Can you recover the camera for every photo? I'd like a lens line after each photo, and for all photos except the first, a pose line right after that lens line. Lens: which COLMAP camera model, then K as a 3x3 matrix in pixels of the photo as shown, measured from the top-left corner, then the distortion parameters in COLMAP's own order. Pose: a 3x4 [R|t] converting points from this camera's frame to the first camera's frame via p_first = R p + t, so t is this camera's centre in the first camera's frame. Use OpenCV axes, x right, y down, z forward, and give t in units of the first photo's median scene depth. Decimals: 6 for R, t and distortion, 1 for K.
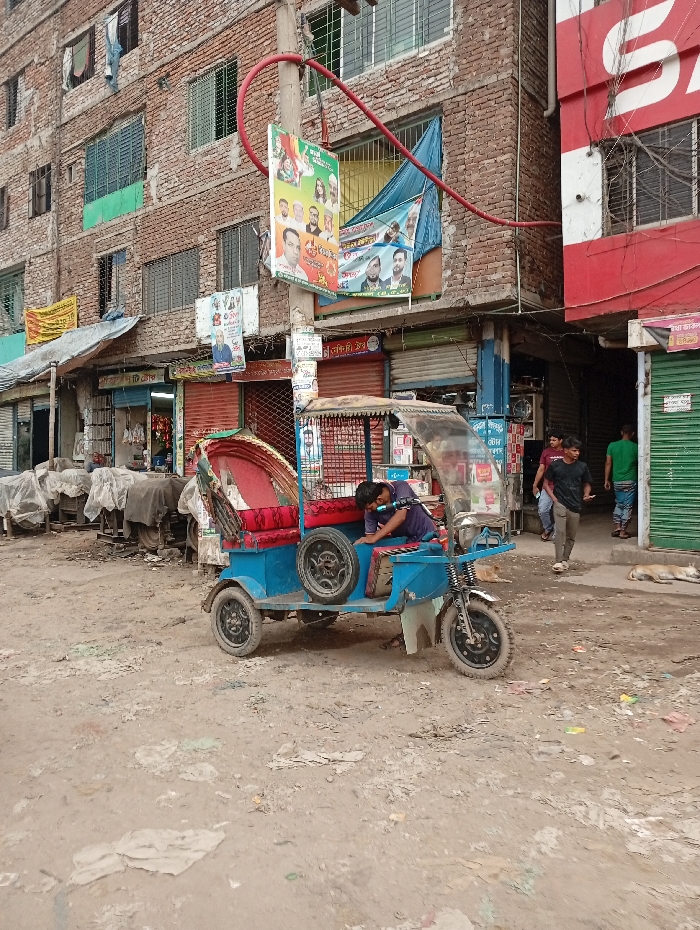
lens RADIAL K [[713.3, 0, 350.0], [0, 713.3, 465.0], [0, 0, 1]] dist [0.090468, -0.161996]
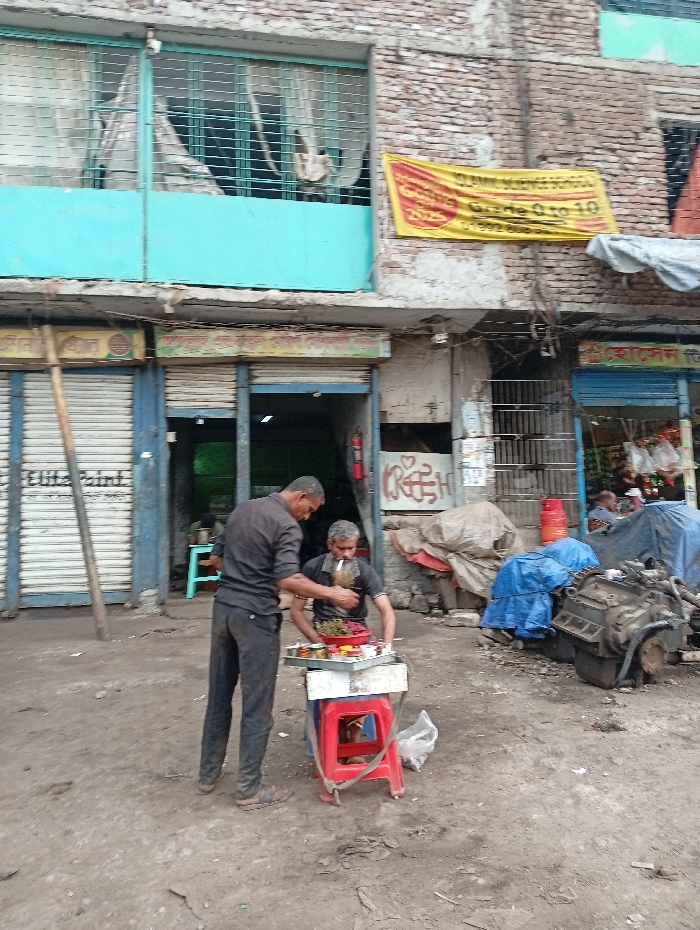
lens RADIAL K [[713.3, 0, 350.0], [0, 713.3, 465.0], [0, 0, 1]] dist [0.090468, -0.161996]
pose [[0.623436, 0.053226, 0.780060, -1.337501], [0.025602, 0.995756, -0.088405, 0.006266], [-0.781455, 0.075086, 0.619428, 1.310194]]
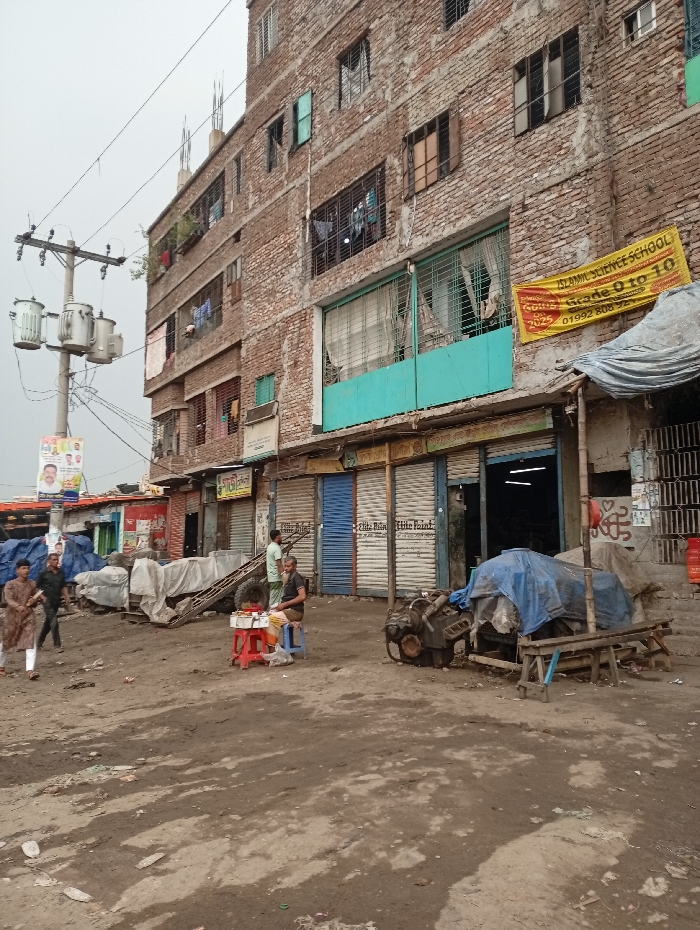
lens RADIAL K [[713.3, 0, 350.0], [0, 713.3, 465.0], [0, 0, 1]] dist [0.090468, -0.161996]
pose [[0.976921, -0.031098, -0.211327, -0.786090], [0.006205, 0.993060, -0.117446, -0.009894], [0.213513, 0.113424, 0.970334, 0.730779]]
